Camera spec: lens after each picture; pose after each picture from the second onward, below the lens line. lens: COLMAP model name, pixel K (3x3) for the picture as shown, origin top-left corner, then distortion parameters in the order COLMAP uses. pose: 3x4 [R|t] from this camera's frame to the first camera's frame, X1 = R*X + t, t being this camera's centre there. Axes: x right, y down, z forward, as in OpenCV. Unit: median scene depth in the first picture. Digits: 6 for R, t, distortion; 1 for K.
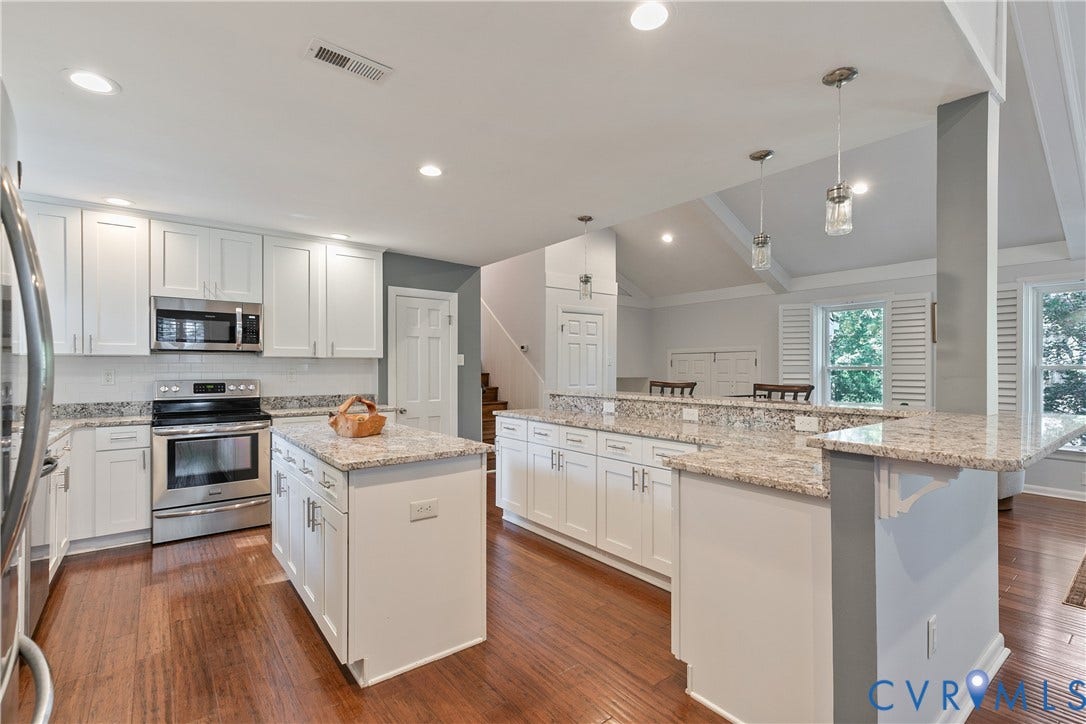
lens RADIAL K [[491.9, 0, 545.8], [0, 491.9, 368.1], [0, 0, 1]] dist [0.003090, -0.000719]
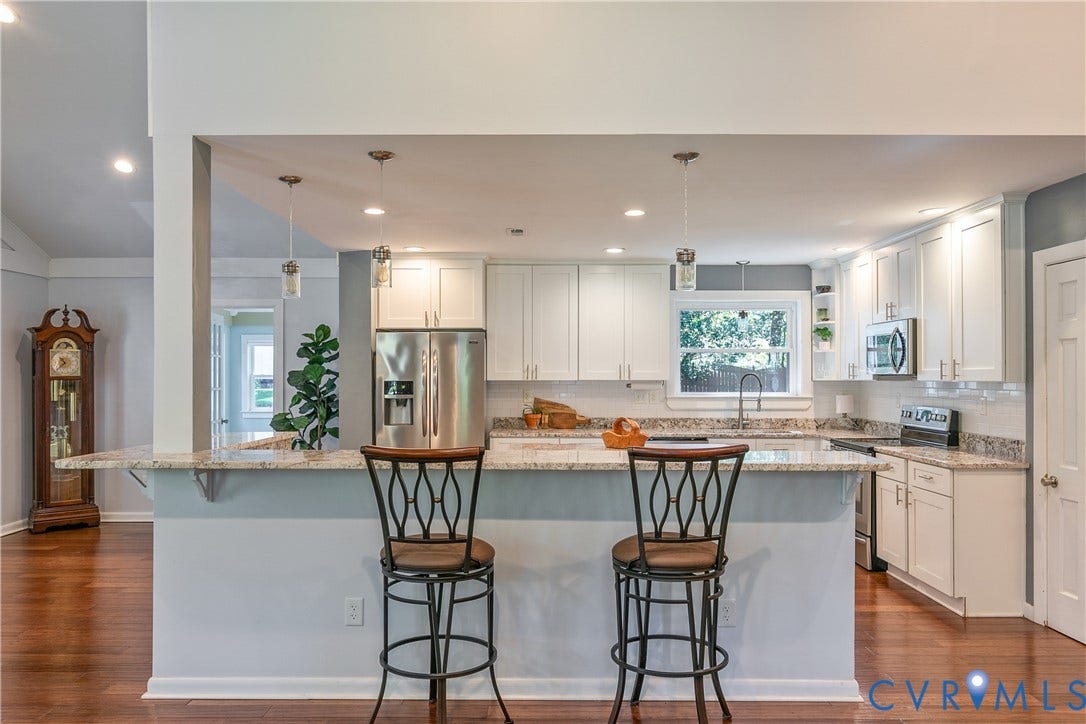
lens RADIAL K [[726.3, 0, 544.7], [0, 726.3, 371.8], [0, 0, 1]] dist [0.003278, 0.003904]
pose [[-0.626837, -0.004351, -0.779138, 0.838967], [0.000186, 0.999984, -0.005734, -0.034514], [0.779151, -0.003739, -0.626826, 1.366355]]
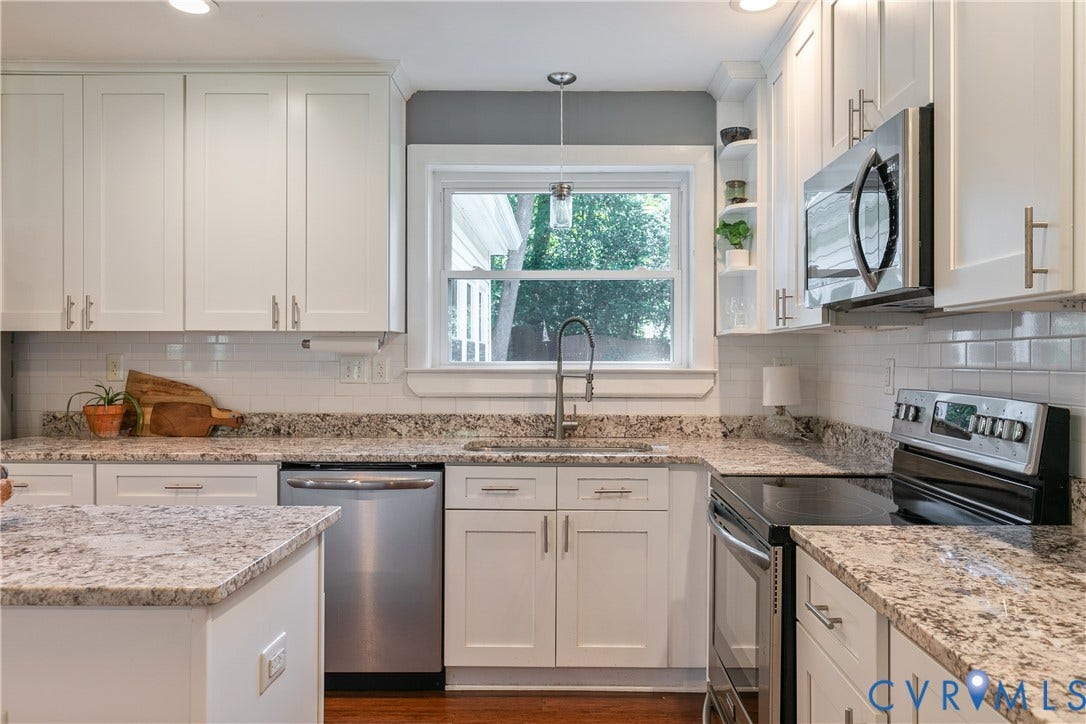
lens RADIAL K [[763.9, 0, 545.5], [0, 763.9, 358.8], [0, 0, 1]] dist [-0.006353, 0.011612]
pose [[-0.631814, 0.001411, -0.775119, -0.149477], [-0.002393, 0.999990, 0.003772, 0.000673], [0.775116, 0.004238, -0.631805, 1.166303]]
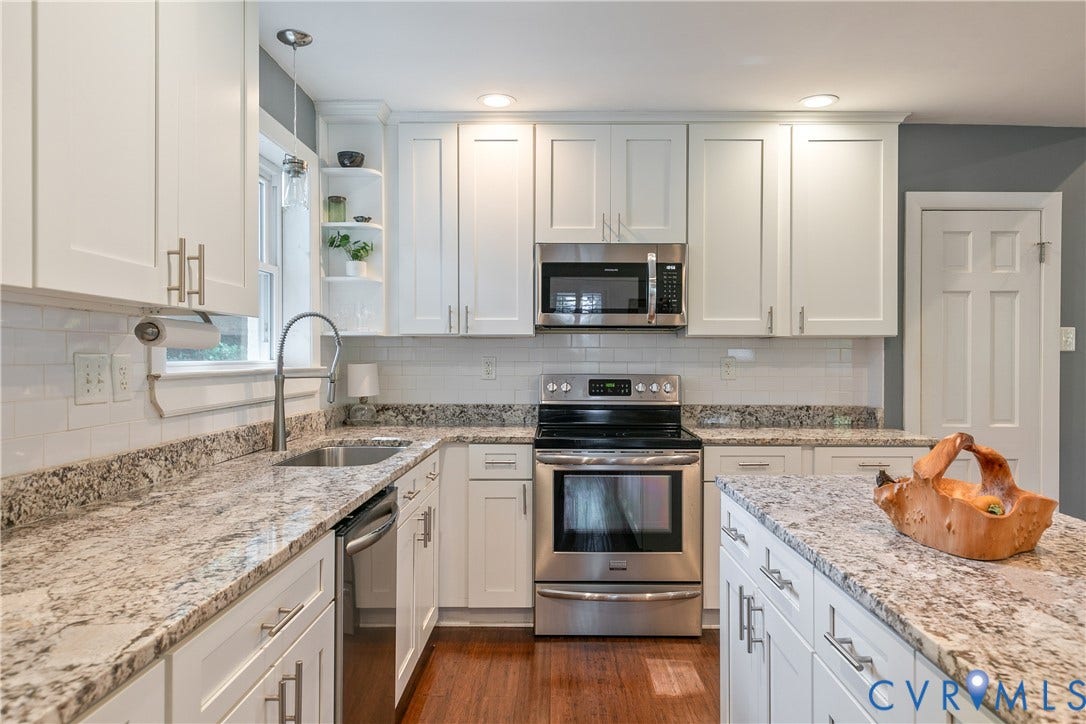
lens RADIAL K [[709.5, 0, 545.8], [0, 709.5, 357.0], [0, 0, 1]] dist [0.006766, 0.012239]
pose [[0.775576, 0.004020, -0.631241, -0.186525], [-0.004137, 0.999991, 0.001285, 0.001291], [0.631240, 0.001615, 0.775586, 0.263715]]
